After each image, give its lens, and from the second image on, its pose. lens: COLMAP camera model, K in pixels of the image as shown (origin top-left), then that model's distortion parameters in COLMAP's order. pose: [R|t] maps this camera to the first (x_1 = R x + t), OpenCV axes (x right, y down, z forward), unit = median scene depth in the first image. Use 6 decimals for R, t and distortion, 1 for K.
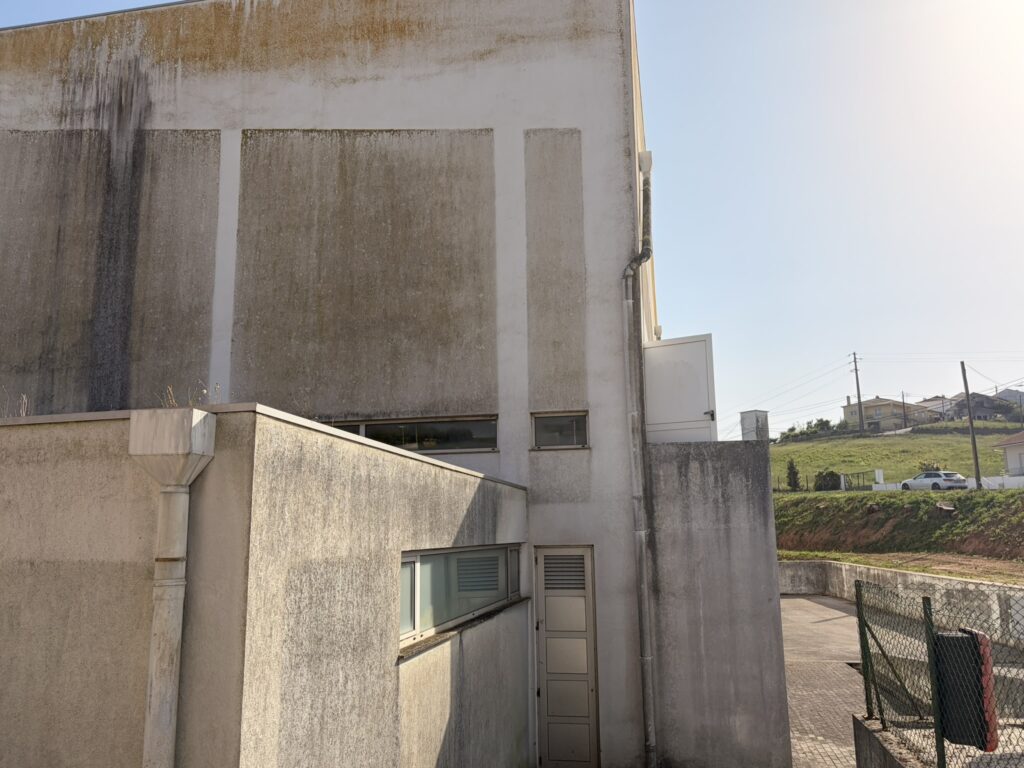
lens RADIAL K [[787.1, 0, 513.8], [0, 787.1, 380.7], [0, 0, 1]] dist [0.022450, 0.009526]
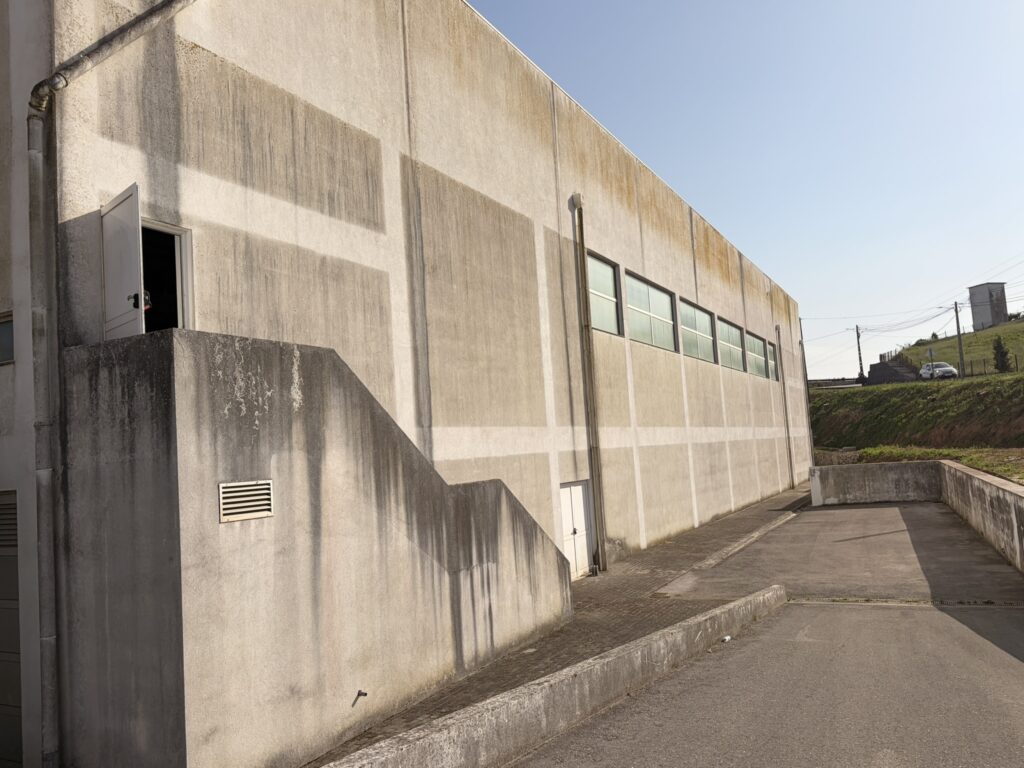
lens RADIAL K [[787.1, 0, 510.8], [0, 787.1, 383.3], [0, 0, 1]] dist [0.022450, 0.009526]
pose [[0.954832, -0.078217, -0.286667, 0.790678], [0.109841, 0.989309, 0.095927, 0.088292], [0.276099, -0.123082, 0.953216, 0.425840]]
